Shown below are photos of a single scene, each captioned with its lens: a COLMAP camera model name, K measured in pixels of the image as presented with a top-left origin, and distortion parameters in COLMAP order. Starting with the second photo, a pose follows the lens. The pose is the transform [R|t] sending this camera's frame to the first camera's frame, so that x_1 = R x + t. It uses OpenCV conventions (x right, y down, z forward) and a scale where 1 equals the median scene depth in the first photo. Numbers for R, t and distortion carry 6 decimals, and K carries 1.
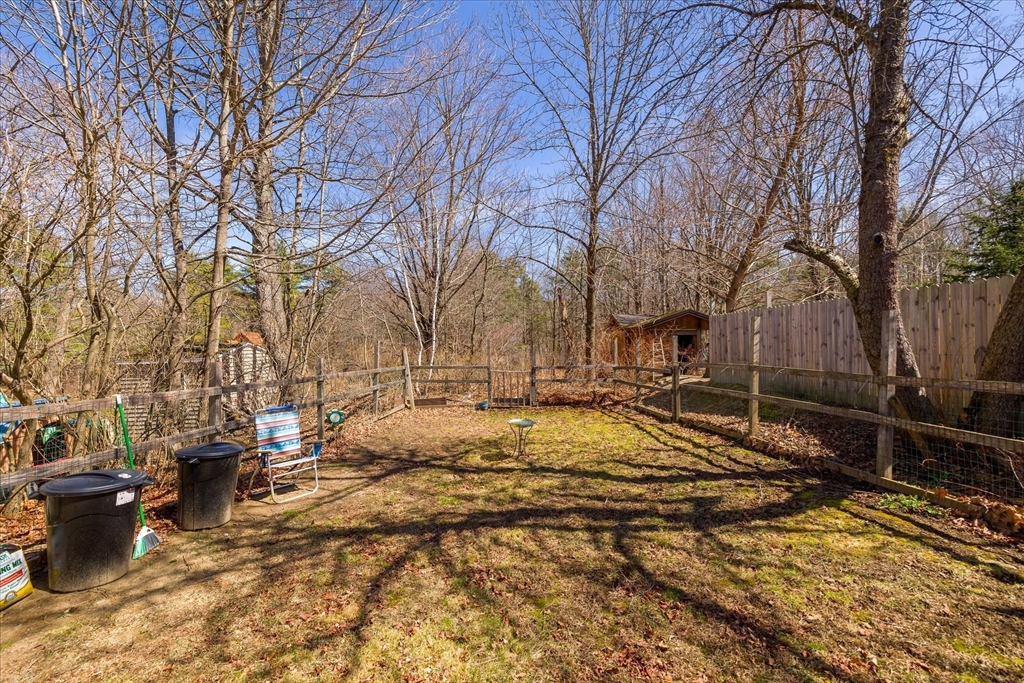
lens RADIAL K [[436.8, 0, 508.7], [0, 436.8, 340.4], [0, 0, 1]] dist [0.000889, -0.000035]
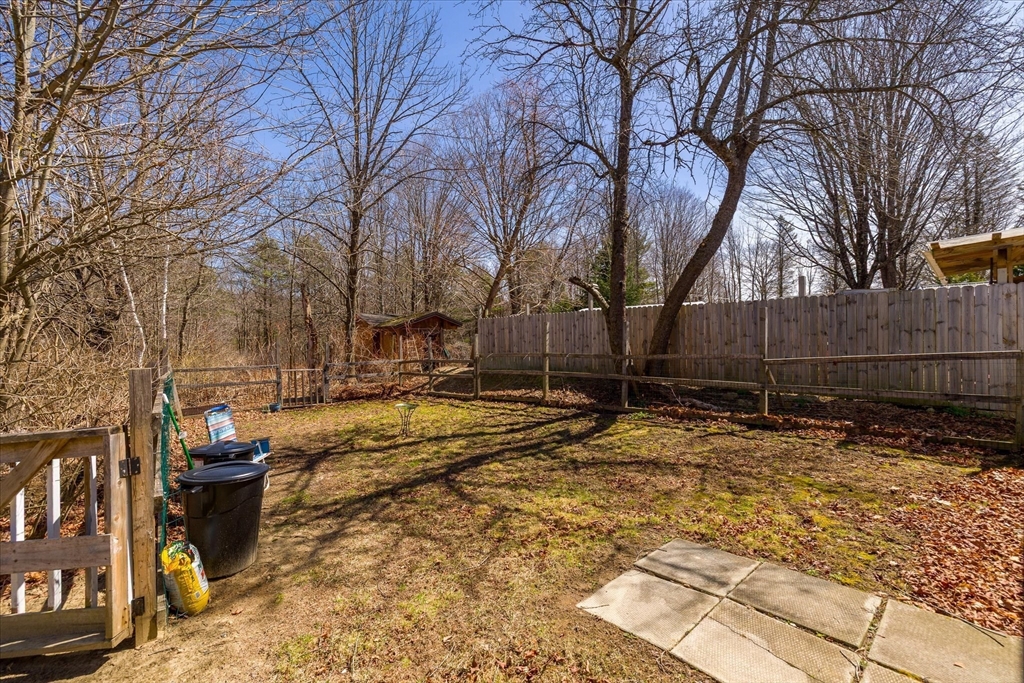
lens RADIAL K [[449.2, 0, 513.9], [0, 449.2, 345.6], [0, 0, 1]] dist [-0.000678, 0.001321]
pose [[0.748873, -0.012078, 0.662603, -0.538970], [0.002540, 0.999879, 0.015356, 0.004857], [-0.662708, -0.009817, 0.748813, -0.109146]]
